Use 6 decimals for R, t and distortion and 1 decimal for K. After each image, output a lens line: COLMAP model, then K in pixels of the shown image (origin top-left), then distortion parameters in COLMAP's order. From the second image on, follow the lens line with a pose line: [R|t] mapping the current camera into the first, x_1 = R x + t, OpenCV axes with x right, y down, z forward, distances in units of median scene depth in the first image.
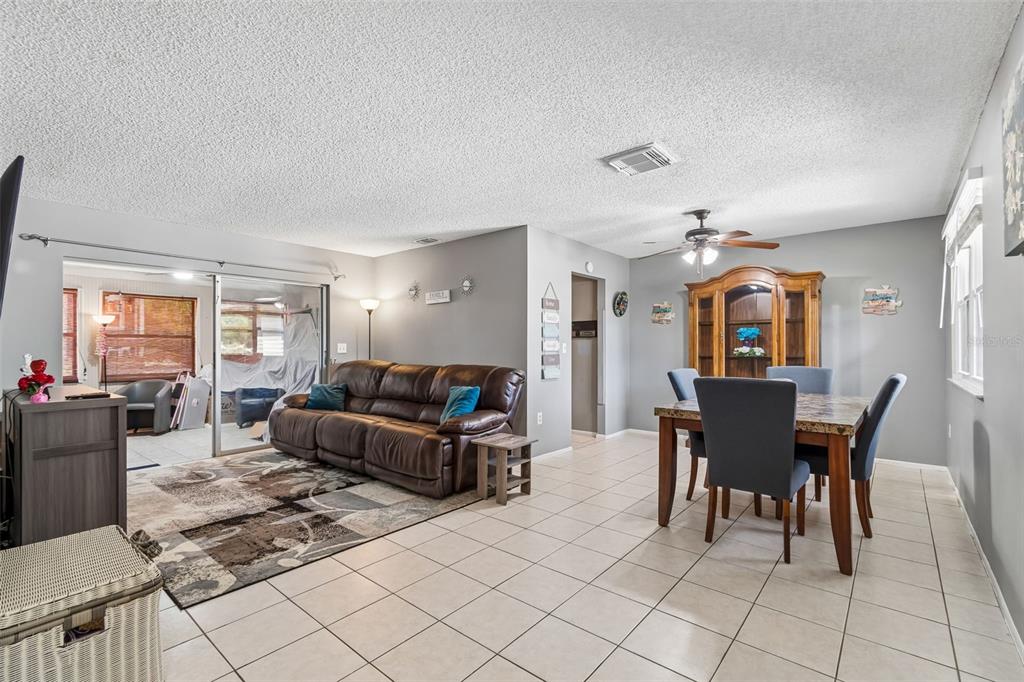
lens RADIAL K [[463.1, 0, 517.4], [0, 463.1, 342.5], [0, 0, 1]] dist [-0.001542, -0.000073]
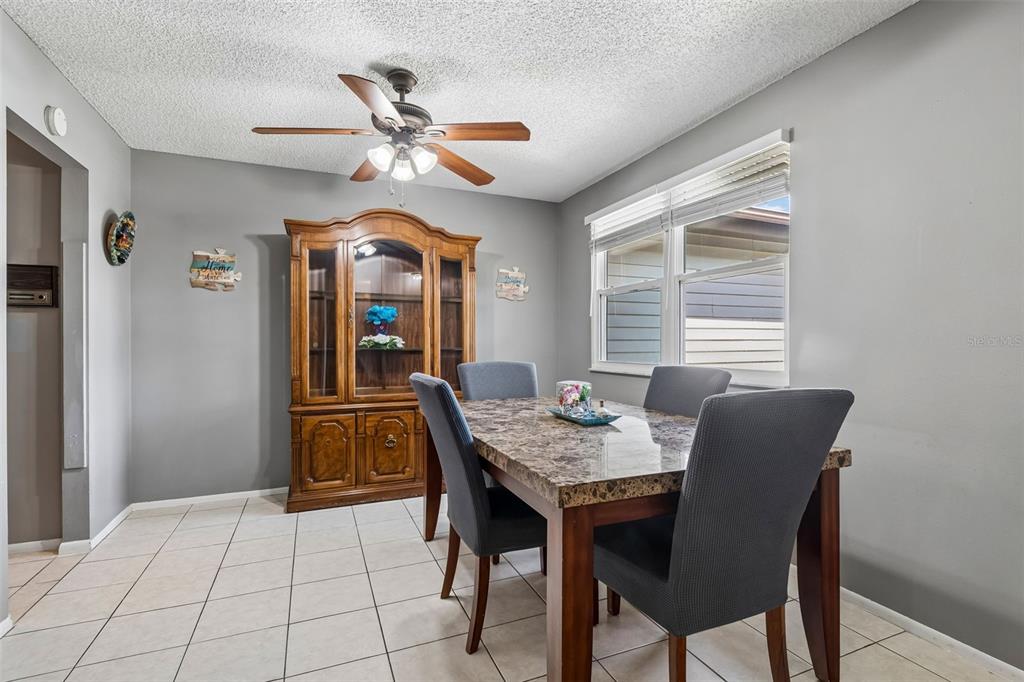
lens RADIAL K [[482.2, 0, 511.4], [0, 482.2, 350.3], [0, 0, 1]] dist [0.000032, 0.000760]
pose [[0.443423, -0.013502, 0.896211, -0.047502], [-0.011725, 0.999714, 0.020862, 0.018491], [-0.896236, -0.019759, 0.443137, 0.649190]]
